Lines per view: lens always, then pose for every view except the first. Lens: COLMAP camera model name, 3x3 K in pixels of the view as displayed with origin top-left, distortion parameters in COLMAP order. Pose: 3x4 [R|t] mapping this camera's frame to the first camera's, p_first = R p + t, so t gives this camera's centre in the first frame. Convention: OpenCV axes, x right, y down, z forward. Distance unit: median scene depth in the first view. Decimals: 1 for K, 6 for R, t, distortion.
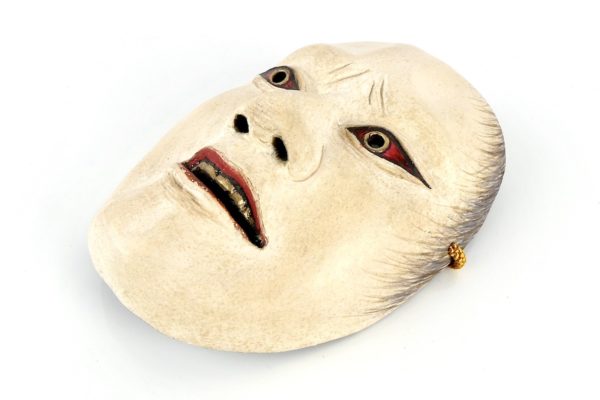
lens RADIAL K [[566.2, 0, 262.0], [0, 566.2, 199.7], [0, 0, 1]] dist [-0.005740, -0.011519]
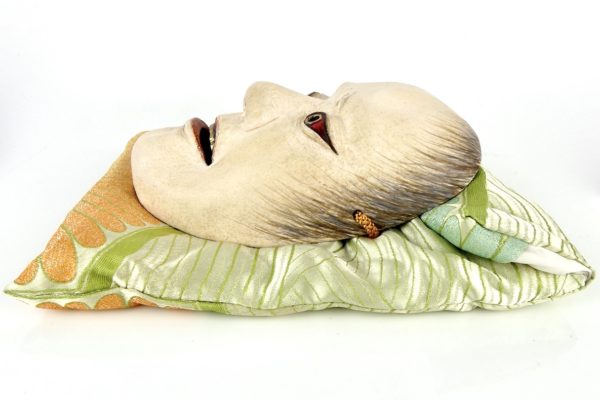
lens RADIAL K [[506.6, 0, 300.0], [0, 506.6, 200.0], [0, 0, 1]] dist [0.001321, -0.001095]
pose [[0.784159, 0.139157, -0.604756, 0.955222], [-0.336500, 0.914169, -0.225970, 0.367551], [0.521404, 0.380696, 0.763681, 0.126108]]
